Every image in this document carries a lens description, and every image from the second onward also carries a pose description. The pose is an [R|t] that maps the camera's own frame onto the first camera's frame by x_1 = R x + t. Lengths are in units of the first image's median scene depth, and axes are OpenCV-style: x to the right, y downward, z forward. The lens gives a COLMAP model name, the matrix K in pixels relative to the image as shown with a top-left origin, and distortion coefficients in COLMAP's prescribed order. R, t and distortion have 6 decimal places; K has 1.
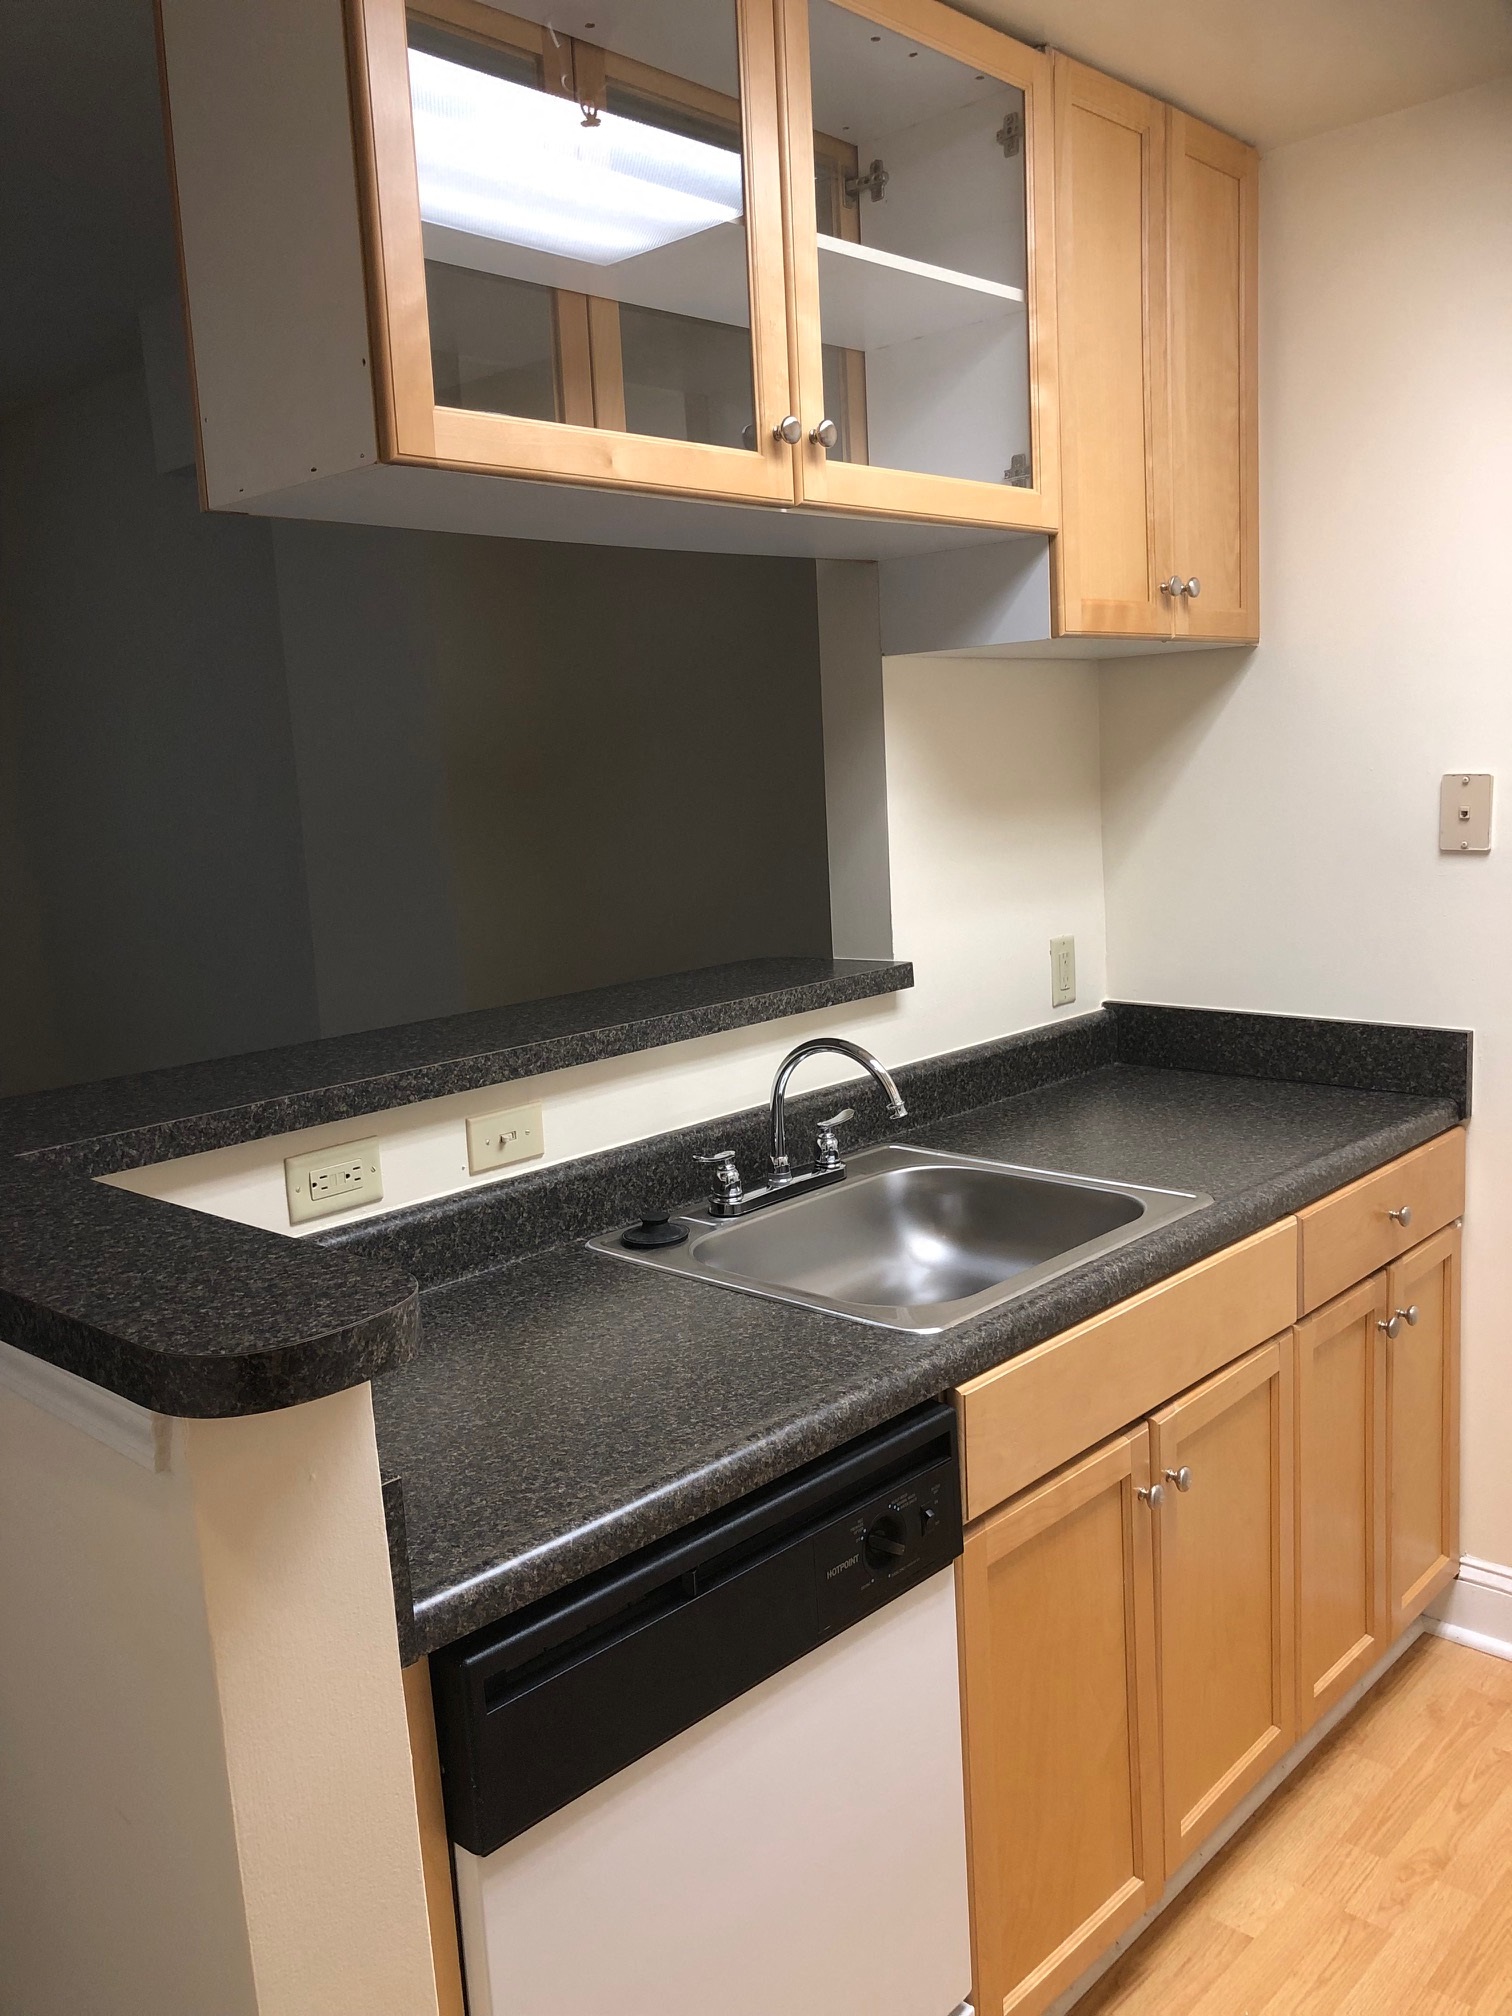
lens RADIAL K [[1652.2, 0, 756.0], [0, 1652.2, 1008.0], [0, 0, 1]] dist [-0.017647, 0.002228]
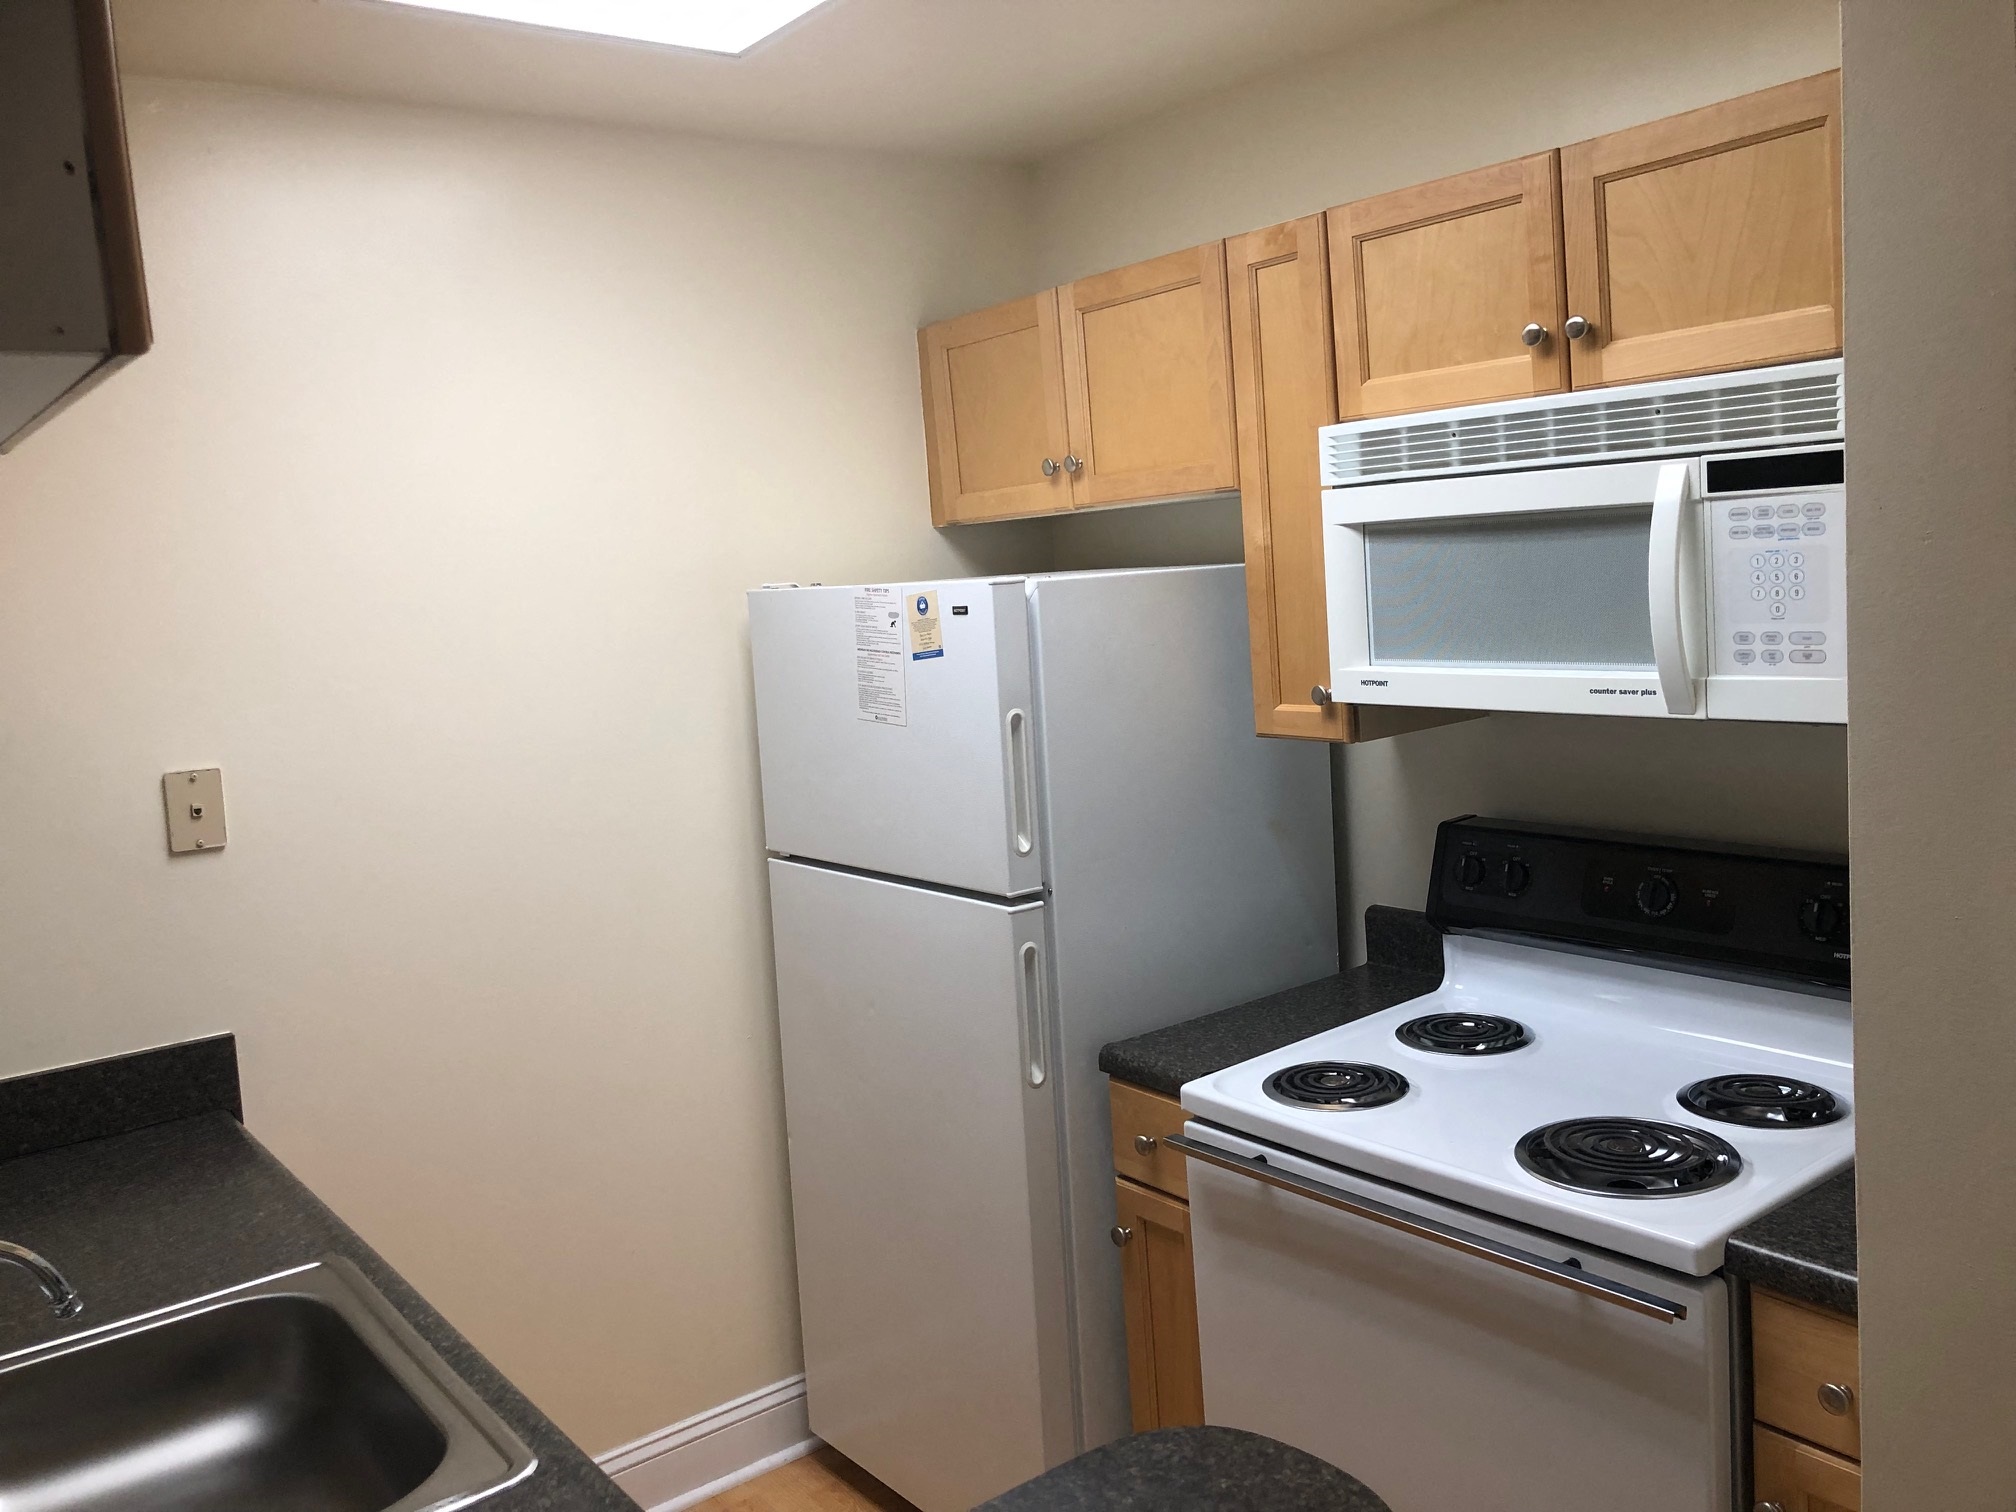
lens RADIAL K [[1652.2, 0, 1008.0], [0, 1652.2, 756.0], [0, 0, 1]] dist [-0.017647, 0.002228]
pose [[0.161682, -0.083357, 0.983316, -0.427370], [0.216571, 0.975132, 0.047054, -0.091800], [-0.962785, 0.205350, 0.175714, 0.371755]]
